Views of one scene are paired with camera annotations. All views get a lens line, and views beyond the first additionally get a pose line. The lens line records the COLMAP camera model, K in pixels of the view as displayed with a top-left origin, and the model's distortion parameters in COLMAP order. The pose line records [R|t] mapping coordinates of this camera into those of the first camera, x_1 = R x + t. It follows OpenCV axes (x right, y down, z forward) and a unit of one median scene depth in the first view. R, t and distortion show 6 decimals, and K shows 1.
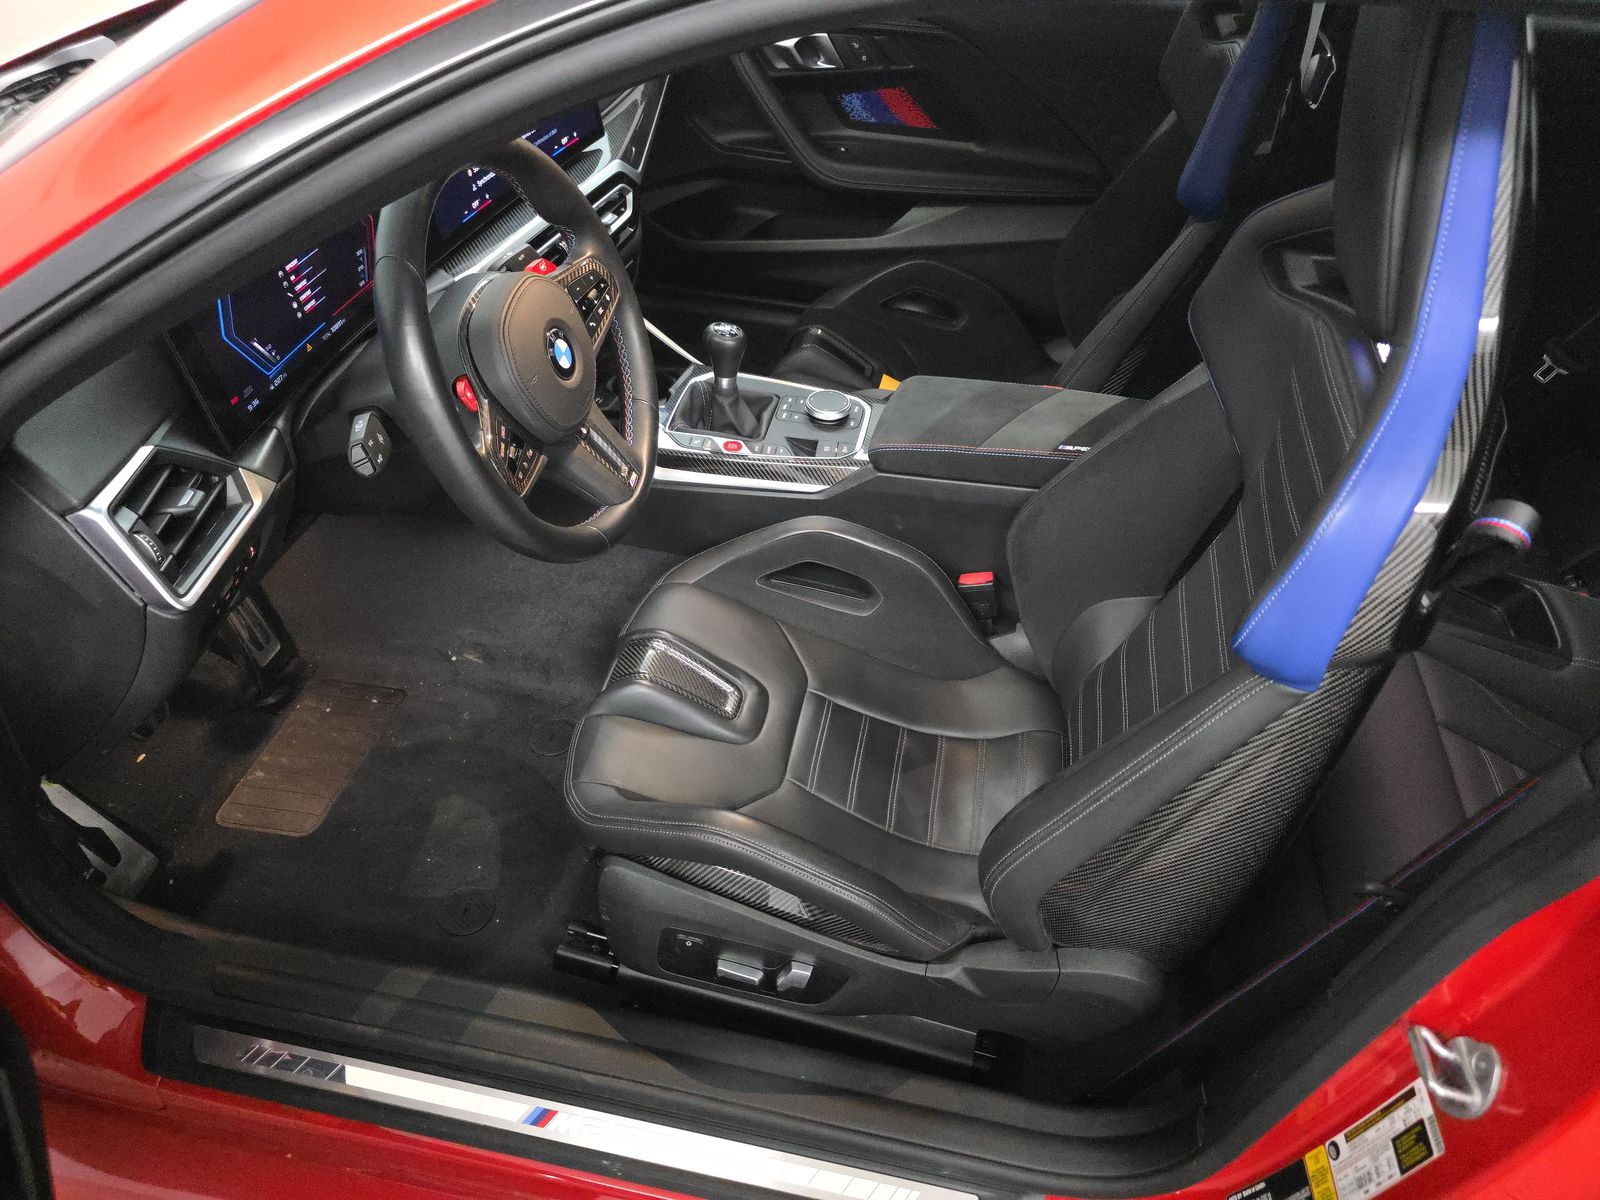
lens RADIAL K [[1083.7, 0, 800.6], [0, 1083.7, 600.4], [0, 0, 1]] dist [0.030693, -0.012845]
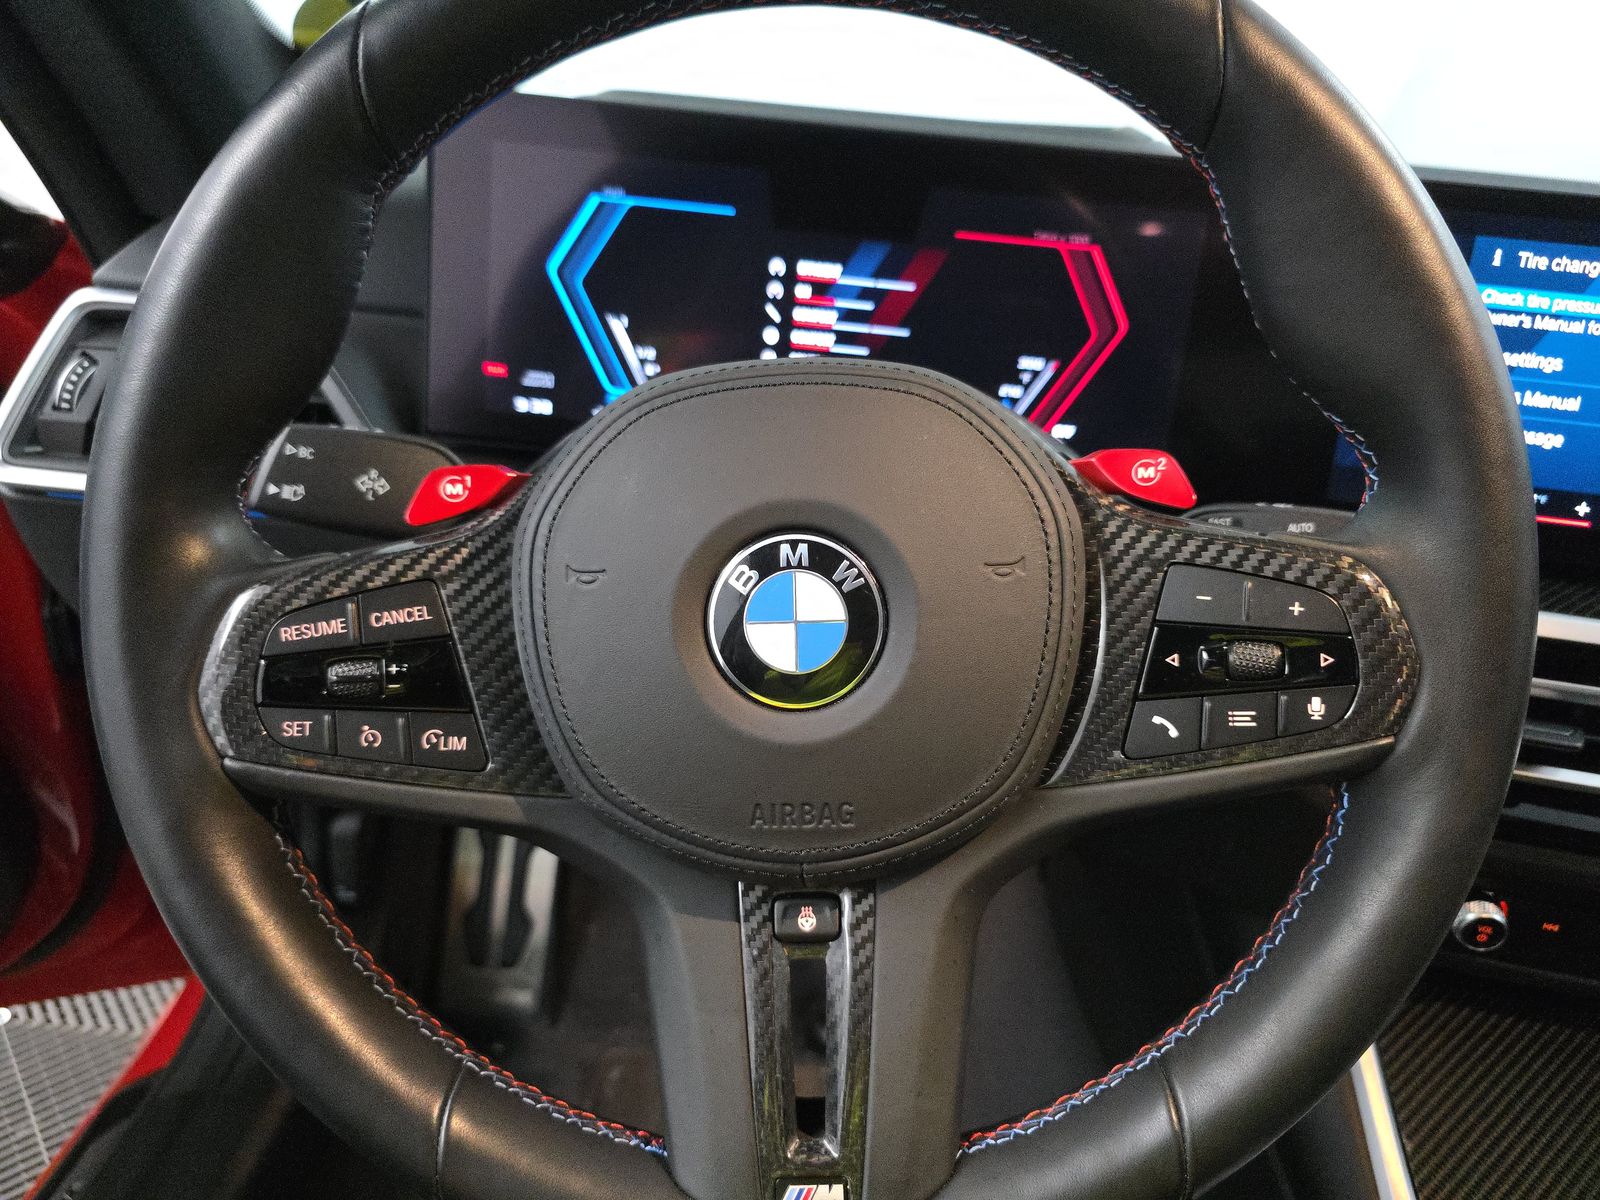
lens RADIAL K [[1083.7, 0, 792.5], [0, 1083.7, 591.8], [0, 0, 1]] dist [0.030693, -0.012845]
pose [[0.120875, 0.361887, -0.924352, 0.032047], [-0.723488, 0.669689, 0.167577, -0.277446], [0.679673, 0.648501, 0.342770, 0.898293]]
